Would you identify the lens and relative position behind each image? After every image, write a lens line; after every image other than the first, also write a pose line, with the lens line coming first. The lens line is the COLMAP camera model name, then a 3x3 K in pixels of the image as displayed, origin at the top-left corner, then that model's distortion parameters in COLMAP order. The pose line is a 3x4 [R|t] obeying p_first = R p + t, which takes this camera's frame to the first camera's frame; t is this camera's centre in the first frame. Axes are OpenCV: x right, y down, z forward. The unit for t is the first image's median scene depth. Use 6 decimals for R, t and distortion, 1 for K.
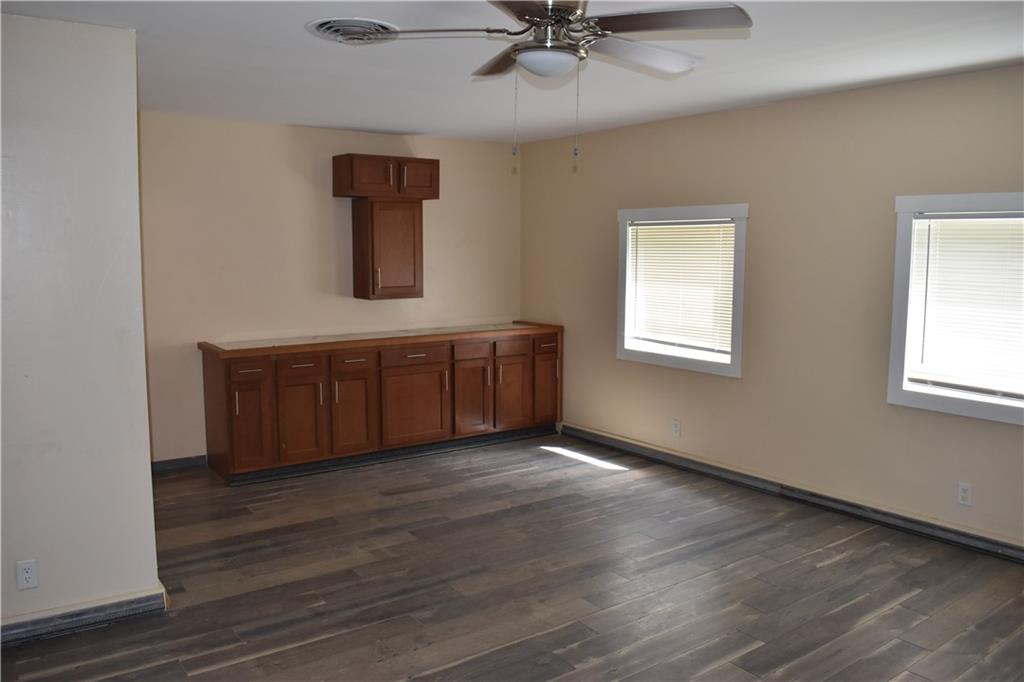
lens RADIAL K [[796.5, 0, 512.0], [0, 796.5, 341.0], [0, 0, 1]] dist [-0.095341, 0.011108]
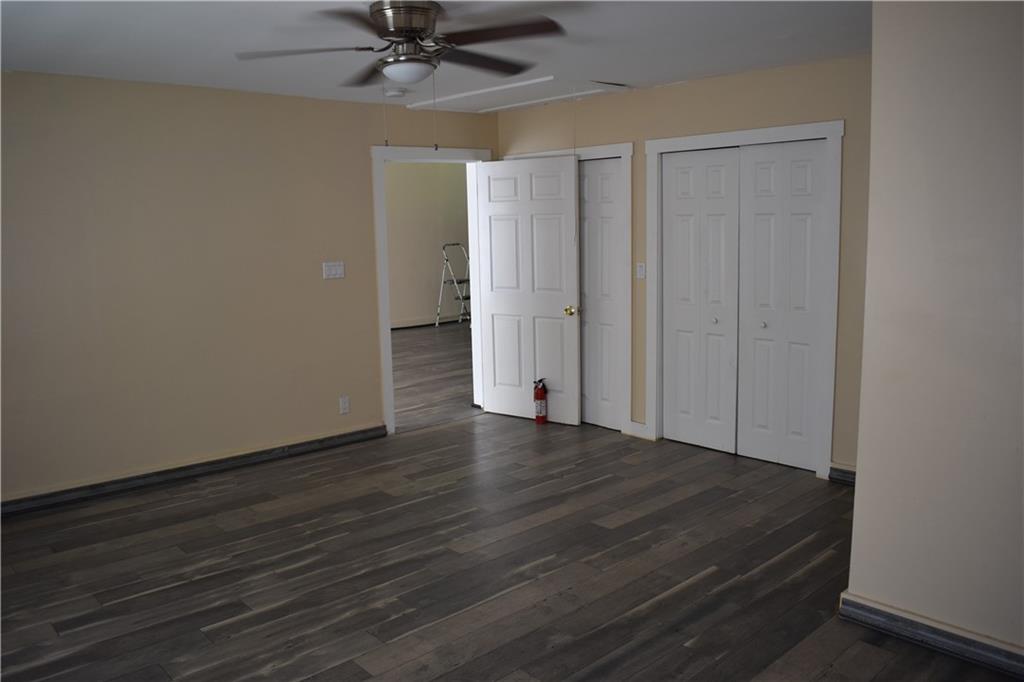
lens RADIAL K [[796.5, 0, 512.0], [0, 796.5, 341.0], [0, 0, 1]] dist [-0.095341, 0.011108]
pose [[-0.992118, 0.031908, -0.121174, 0.037231], [0.000387, 0.967811, 0.251676, -0.202252], [0.125304, 0.249645, -0.960196, 1.799868]]
